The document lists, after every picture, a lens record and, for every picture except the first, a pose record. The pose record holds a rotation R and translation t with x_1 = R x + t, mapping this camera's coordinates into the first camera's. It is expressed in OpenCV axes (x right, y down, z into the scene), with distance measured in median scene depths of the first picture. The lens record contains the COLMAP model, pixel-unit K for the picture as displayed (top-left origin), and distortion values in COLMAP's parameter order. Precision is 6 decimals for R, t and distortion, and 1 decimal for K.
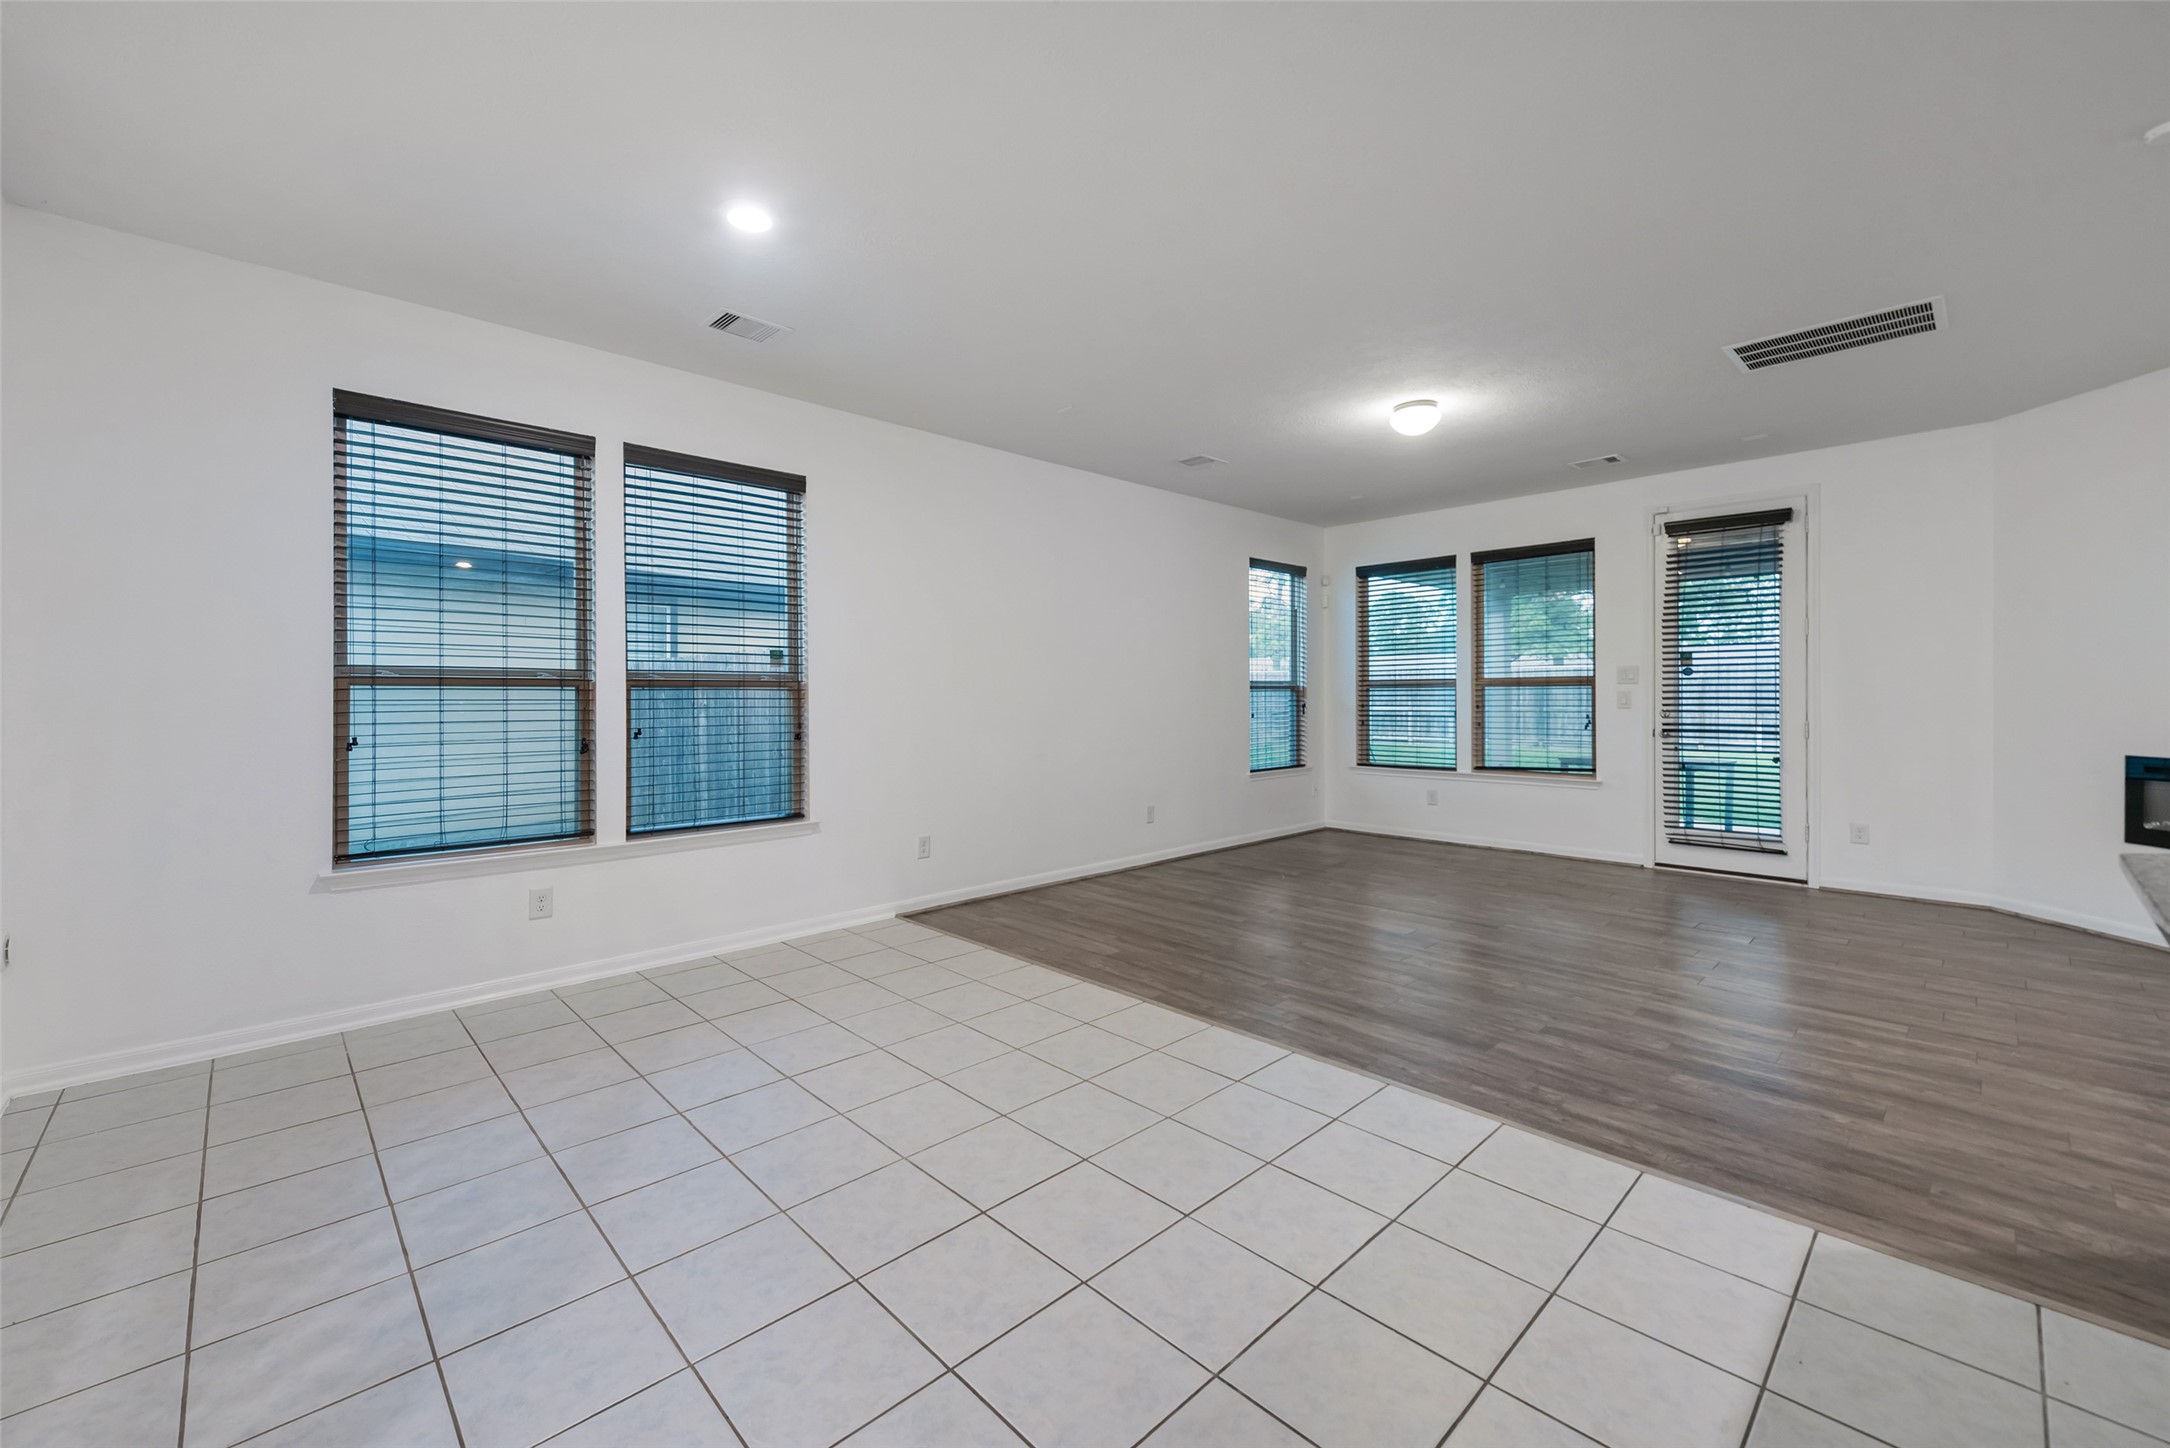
lens RADIAL K [[856.8, 0, 1087.1], [0, 856.8, 704.2], [0, 0, 1]] dist [0.001866, 0.000052]
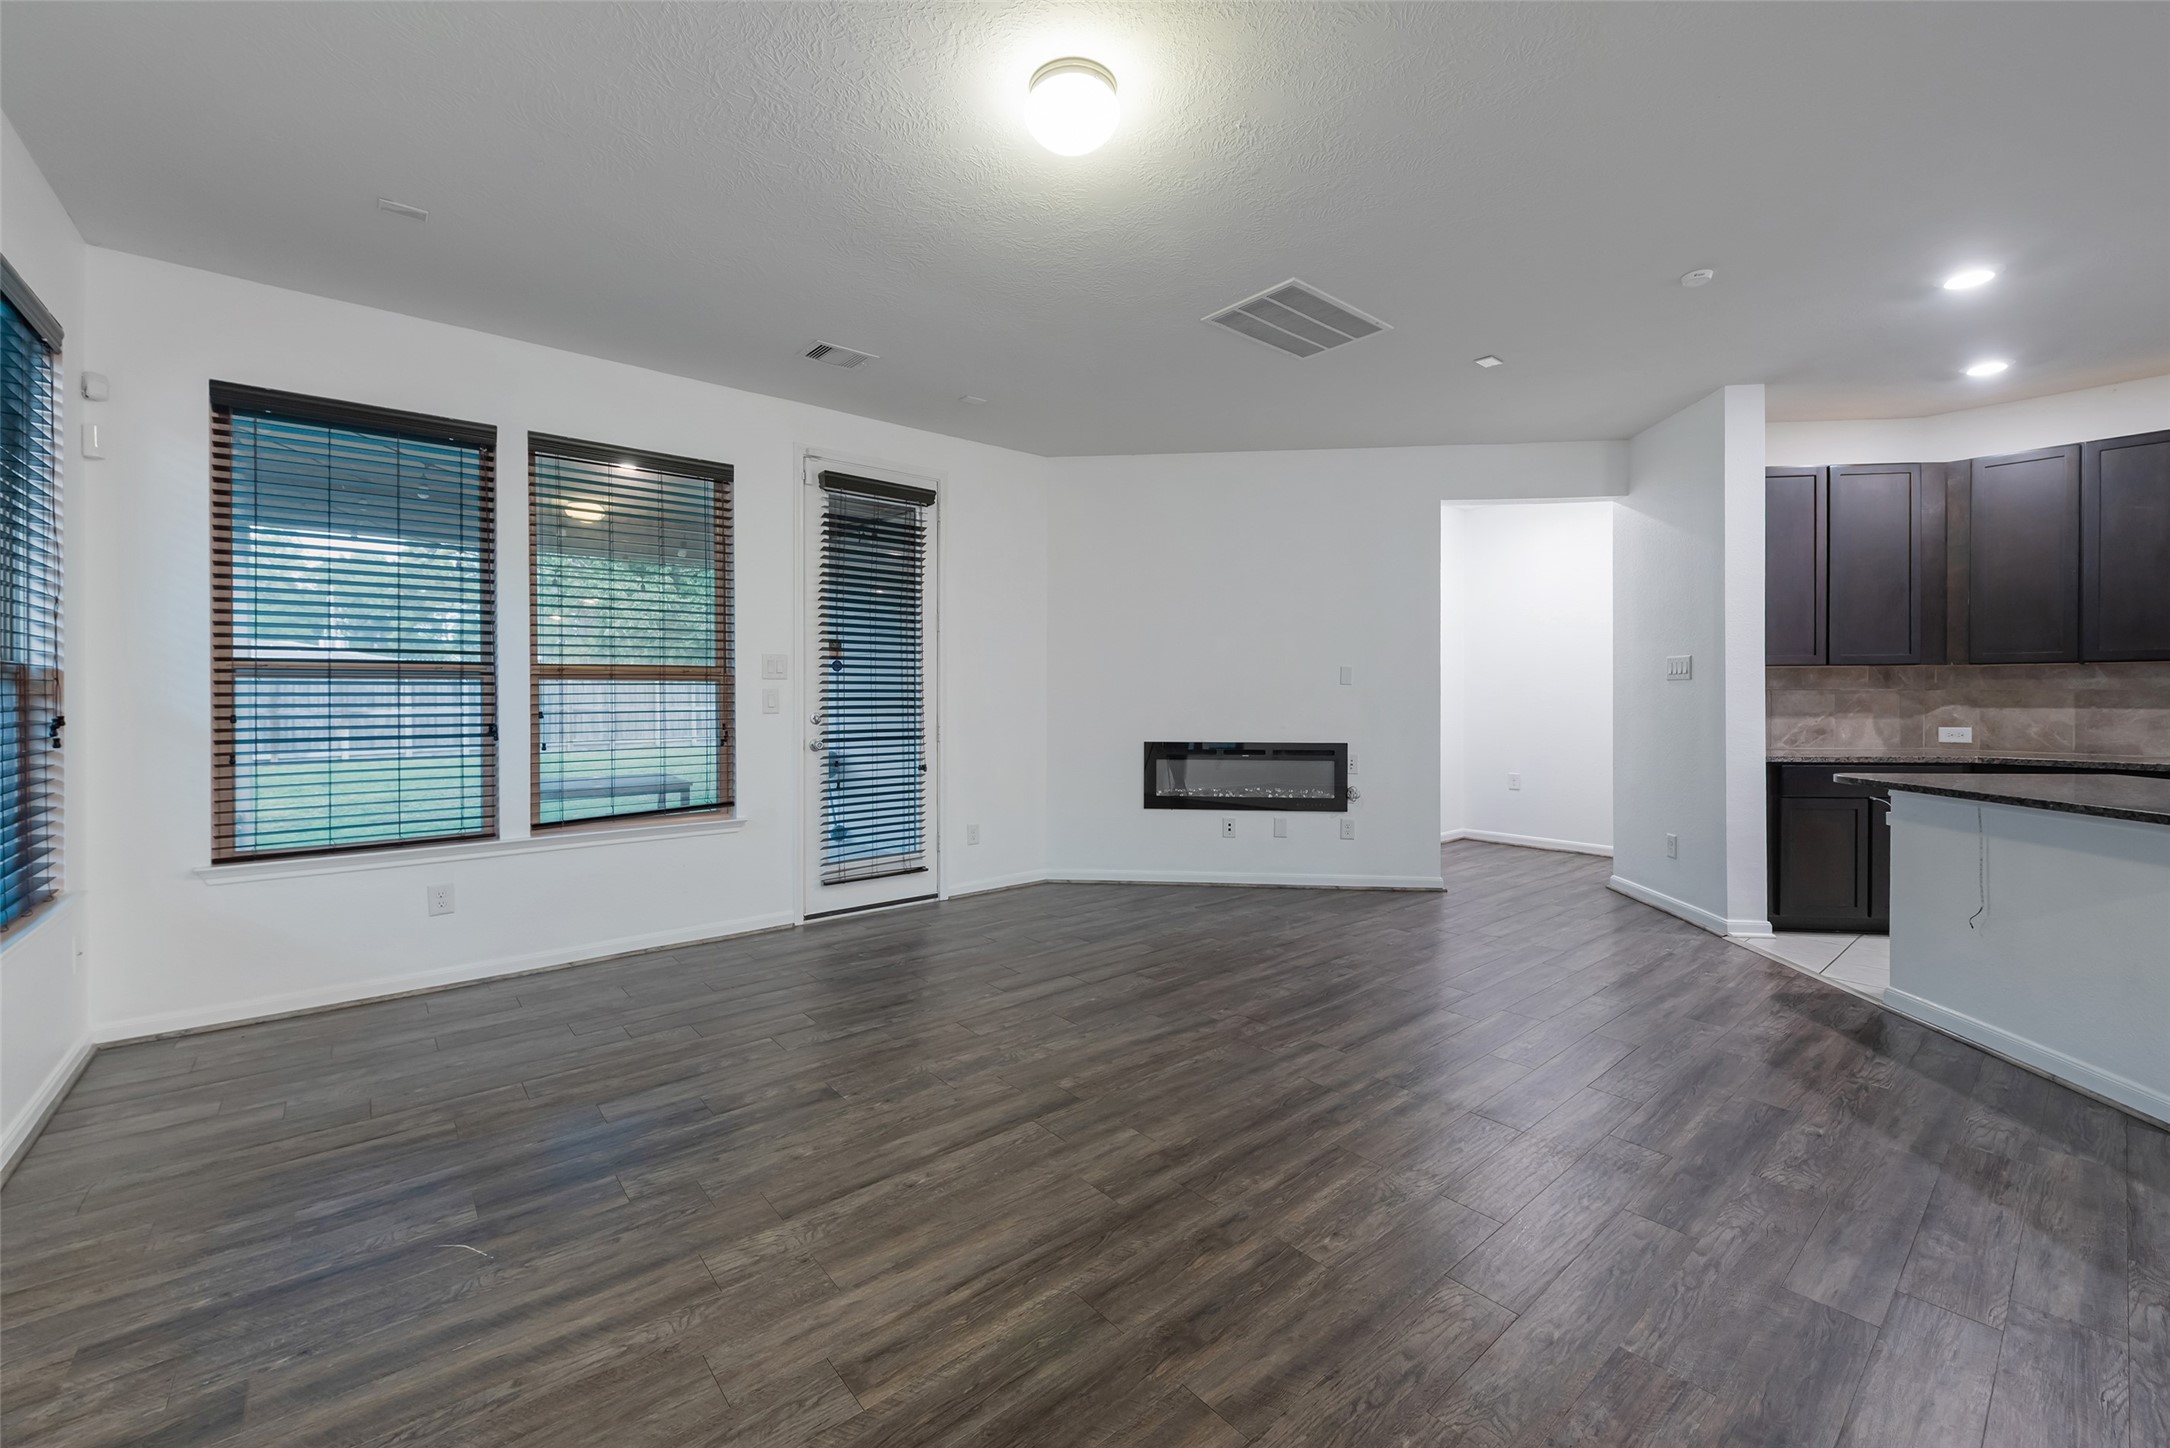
lens RADIAL K [[856.8, 0, 1085.2], [0, 856.8, 697.9], [0, 0, 1]] dist [0.001866, 0.000052]
pose [[0.083163, -0.004243, 0.996527, -0.072709], [0.005358, 0.999978, 0.003810, -0.009787], [-0.996522, 0.005023, 0.083184, 0.696063]]
